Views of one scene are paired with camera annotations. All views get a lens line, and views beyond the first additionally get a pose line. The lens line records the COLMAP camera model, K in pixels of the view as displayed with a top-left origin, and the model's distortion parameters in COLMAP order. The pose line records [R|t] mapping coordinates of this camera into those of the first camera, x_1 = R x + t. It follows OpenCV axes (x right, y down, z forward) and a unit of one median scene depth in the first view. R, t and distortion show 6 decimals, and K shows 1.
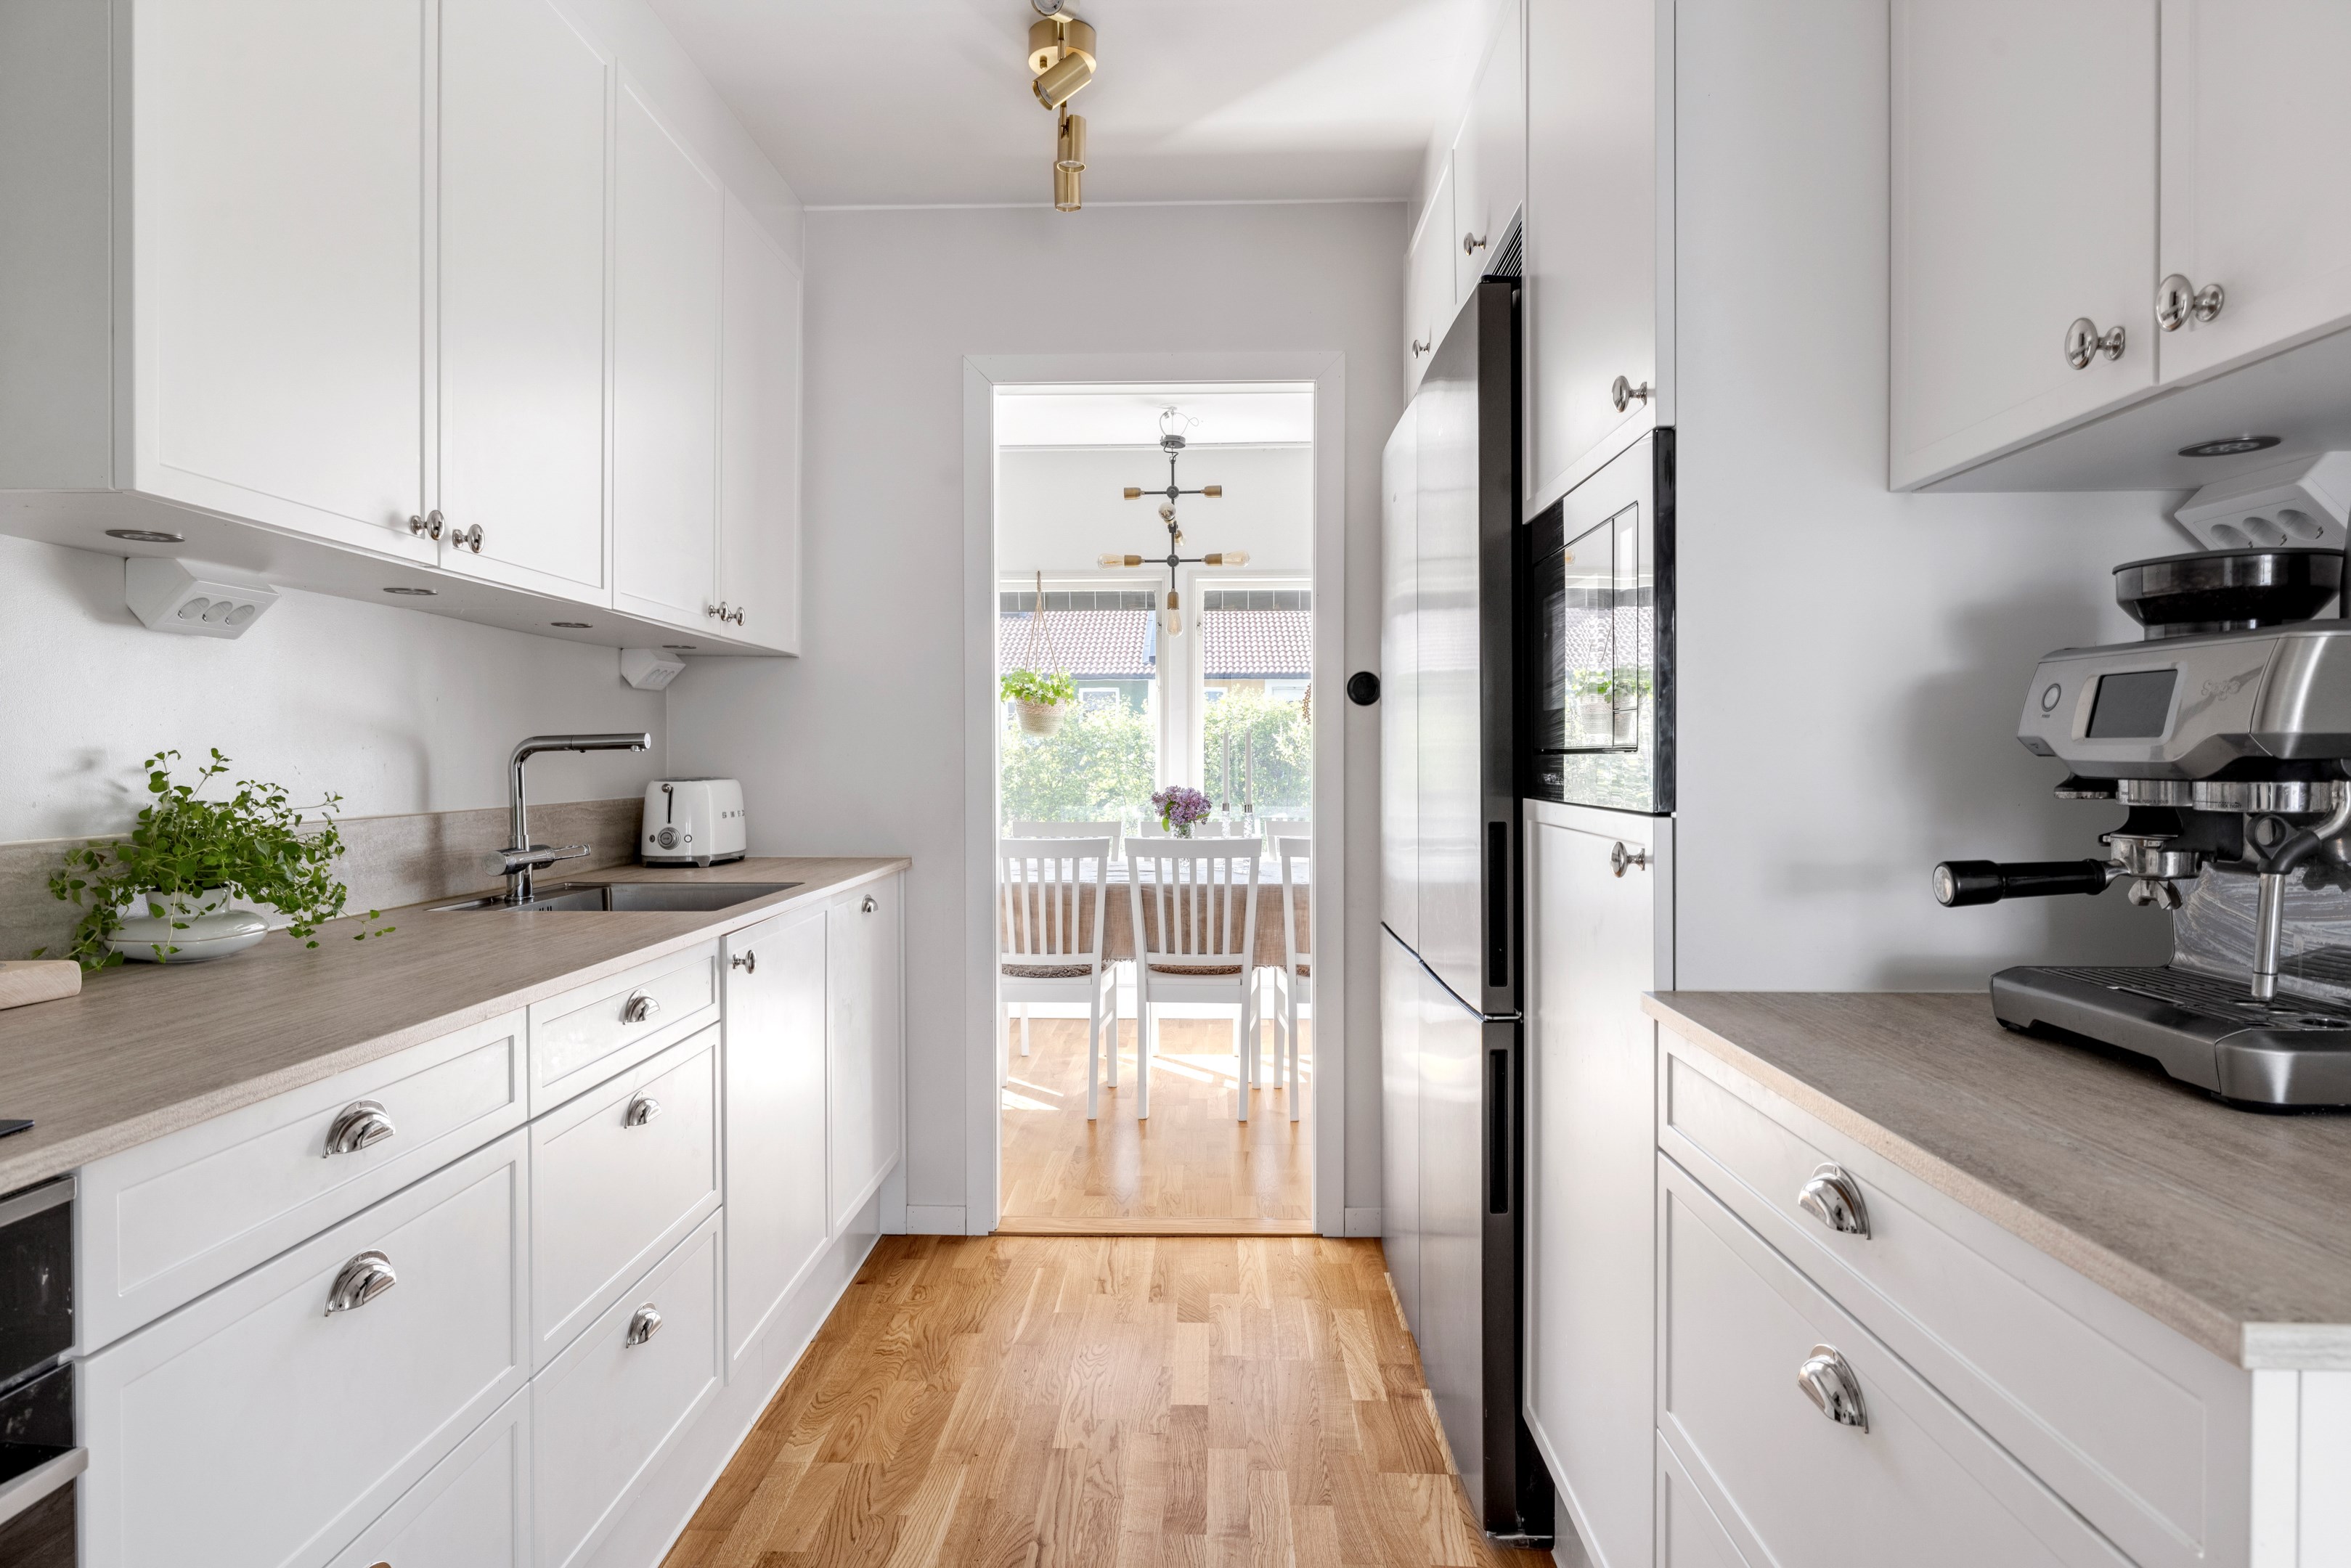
lens RADIAL K [[1343.2, 0, 1163.2], [0, 1343.2, 775.3], [0, 0, 1]] dist [0.006015, 0.001707]
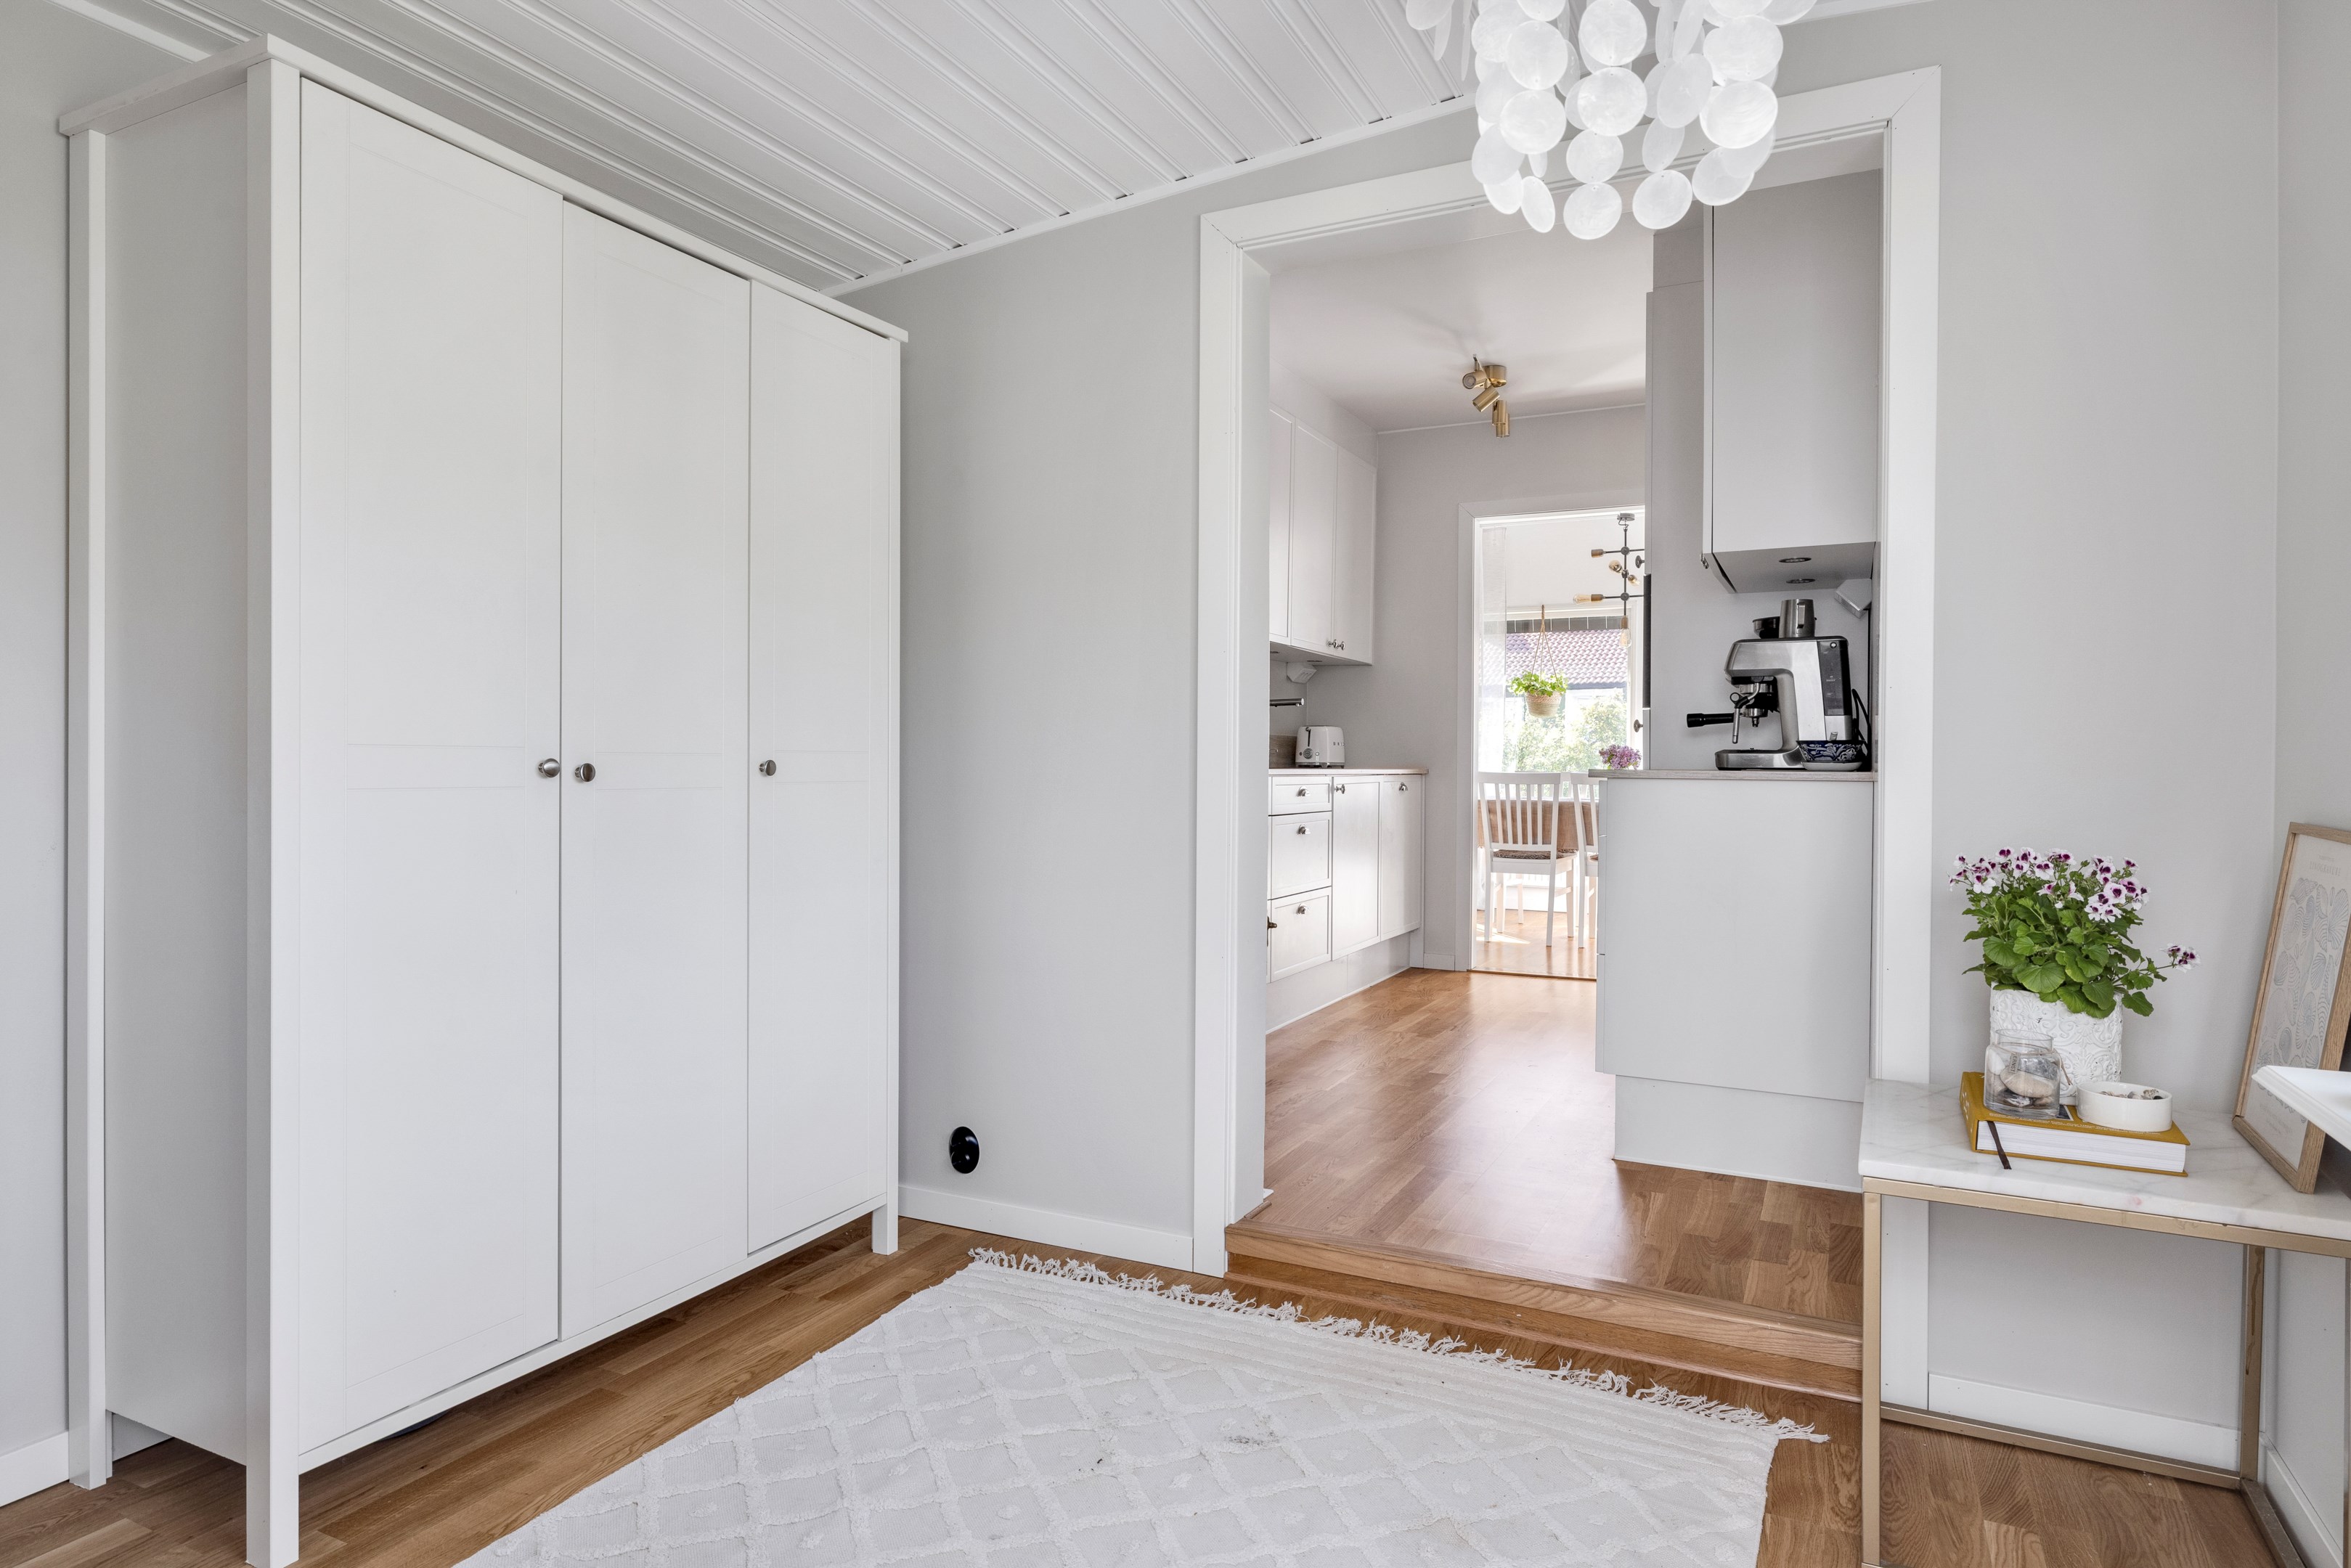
lens RADIAL K [[1343.2, 0, 1181.0], [0, 1343.2, 781.2], [0, 0, 1]] dist [0.006015, 0.001707]
pose [[0.908497, 0.013175, -0.417684, 0.220626], [-0.015748, 0.999872, -0.002715, 0.067935], [0.417595, 0.009045, 0.908588, -0.665451]]
